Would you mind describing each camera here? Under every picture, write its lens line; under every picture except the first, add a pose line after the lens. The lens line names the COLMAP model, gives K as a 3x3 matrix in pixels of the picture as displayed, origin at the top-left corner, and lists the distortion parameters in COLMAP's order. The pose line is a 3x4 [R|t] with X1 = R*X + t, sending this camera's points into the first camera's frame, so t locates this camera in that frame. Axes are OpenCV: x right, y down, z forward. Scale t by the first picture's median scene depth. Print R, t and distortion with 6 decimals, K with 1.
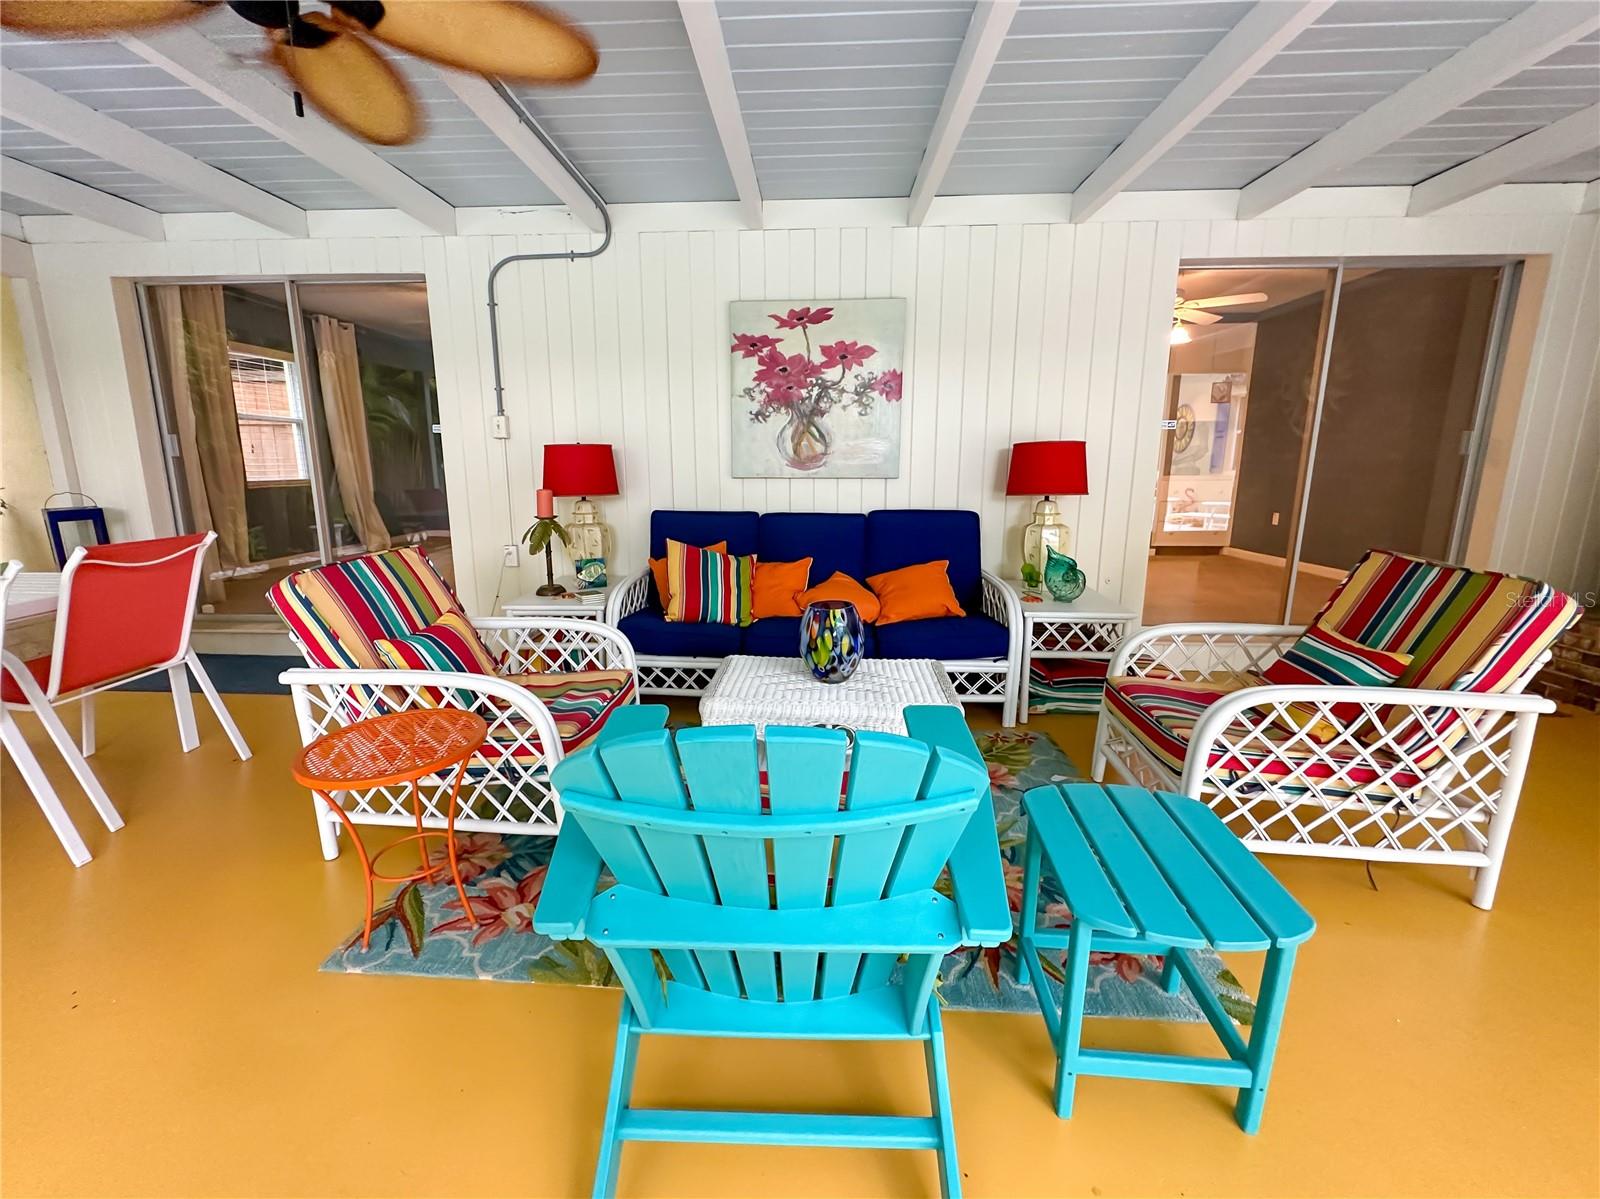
lens RADIAL K [[639.5, 0, 801.9], [0, 639.5, 596.5], [0, 0, 1]] dist [-0.002742, 0.000248]
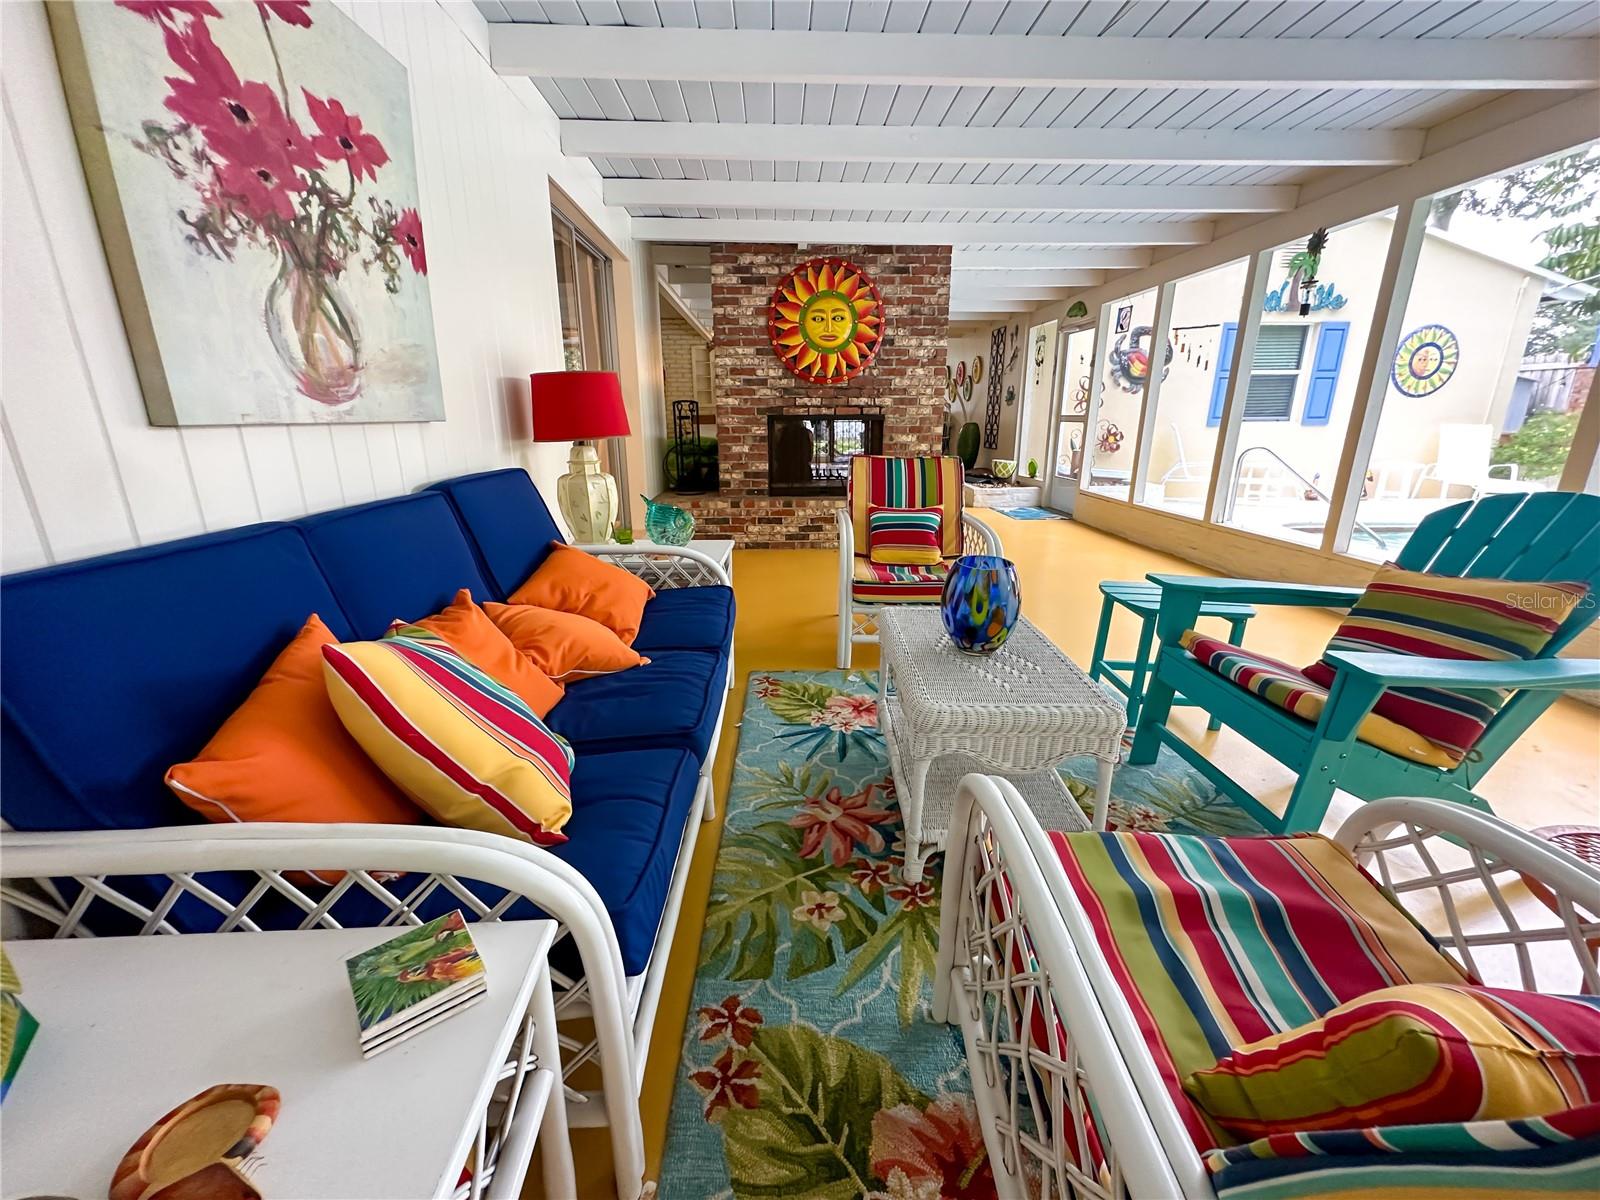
lens RADIAL K [[639.5, 0, 801.1], [0, 639.5, 601.8], [0, 0, 1]] dist [-0.002742, 0.000248]
pose [[-0.067200, -0.278380, 0.958117, -0.458461], [0.214849, 0.933722, 0.286362, -0.134697], [-0.974333, 0.225094, -0.002937, 0.751616]]
